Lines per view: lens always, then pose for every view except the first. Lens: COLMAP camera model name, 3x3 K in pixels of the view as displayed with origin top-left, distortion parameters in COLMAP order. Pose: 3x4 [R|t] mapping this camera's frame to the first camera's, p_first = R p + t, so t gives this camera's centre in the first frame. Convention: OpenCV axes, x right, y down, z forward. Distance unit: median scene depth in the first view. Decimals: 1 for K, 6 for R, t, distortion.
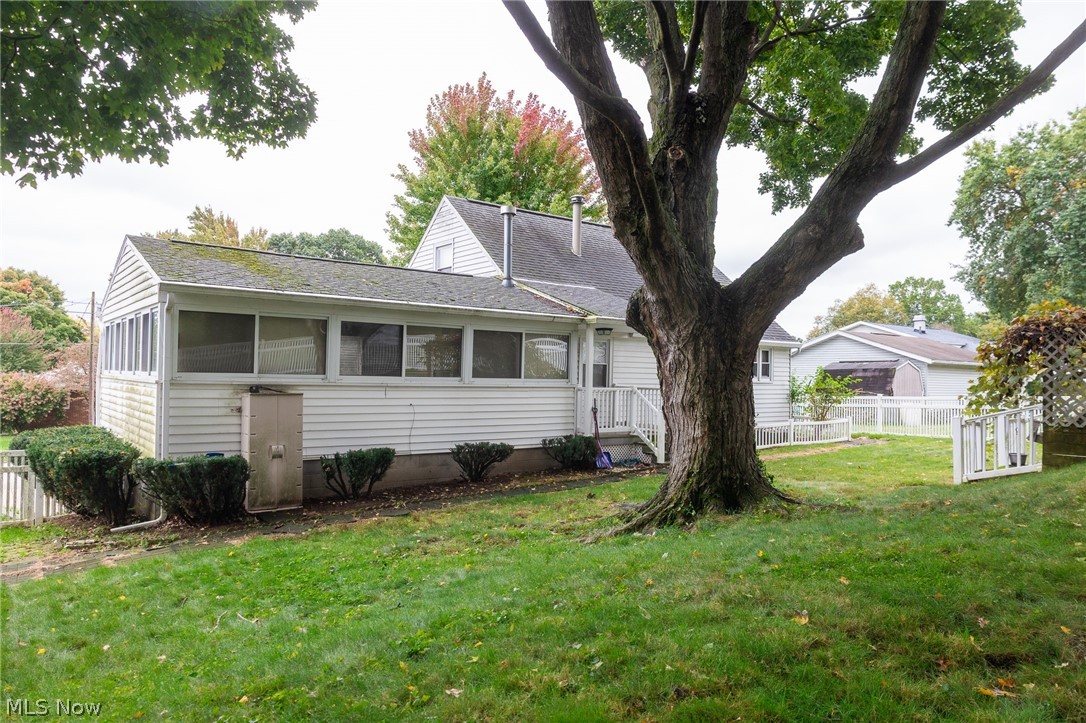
lens RADIAL K [[736.0, 0, 535.9], [0, 736.0, 362.5], [0, 0, 1]] dist [0.008092, 0.004024]
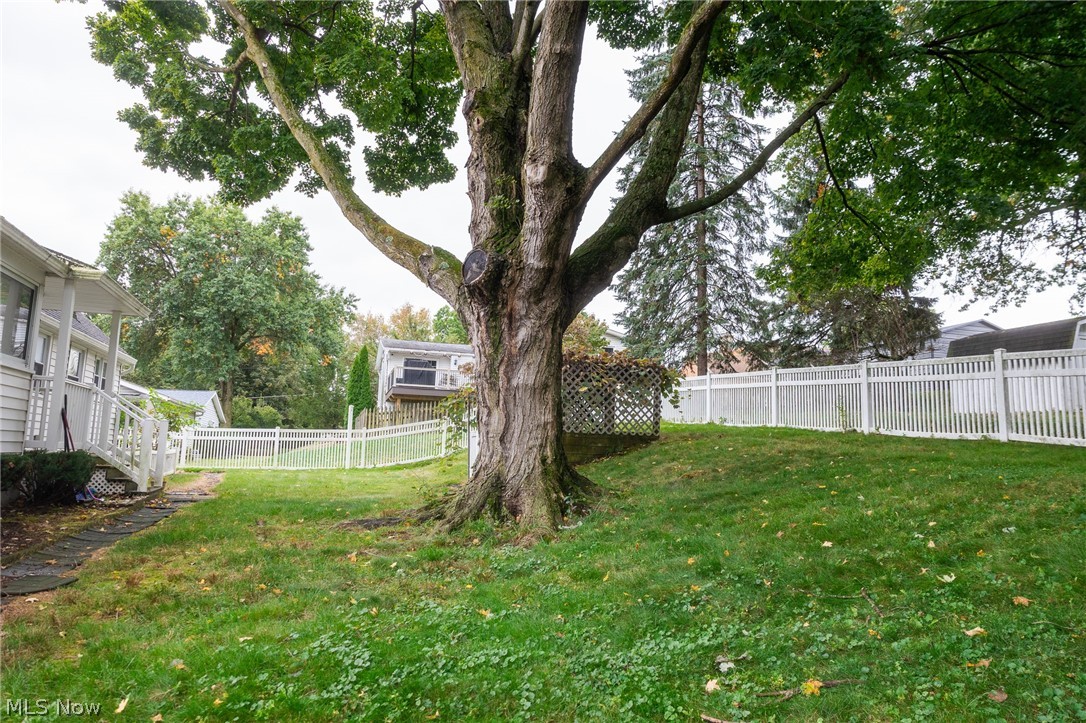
lens RADIAL K [[736.0, 0, 538.8], [0, 736.0, 358.9], [0, 0, 1]] dist [0.008092, 0.004024]
pose [[0.354698, 0.130066, 0.925890, -0.408477], [-0.048242, 0.991504, -0.120803, 0.084101], [-0.933736, -0.001818, 0.357959, 0.421311]]
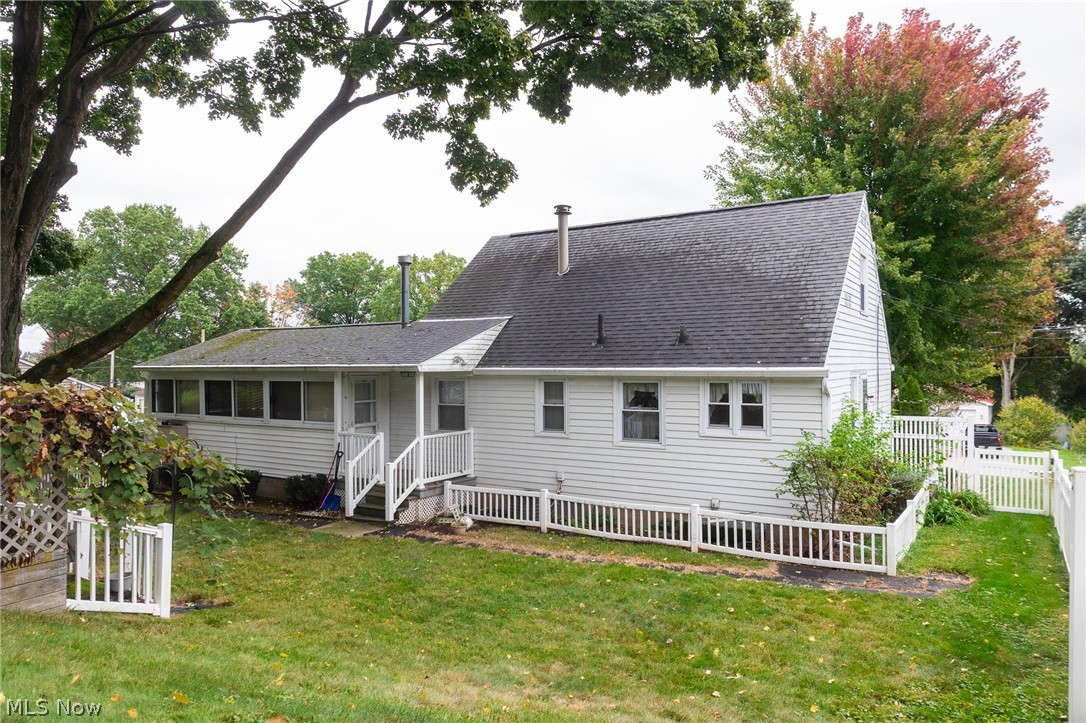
lens RADIAL K [[736.0, 0, 535.3], [0, 736.0, 364.7], [0, 0, 1]] dist [0.008092, 0.004024]
pose [[0.330998, -0.022325, -0.943367, 1.271389], [0.026344, 0.999549, -0.014412, -0.042734], [0.943264, -0.020082, 0.331437, 1.008049]]
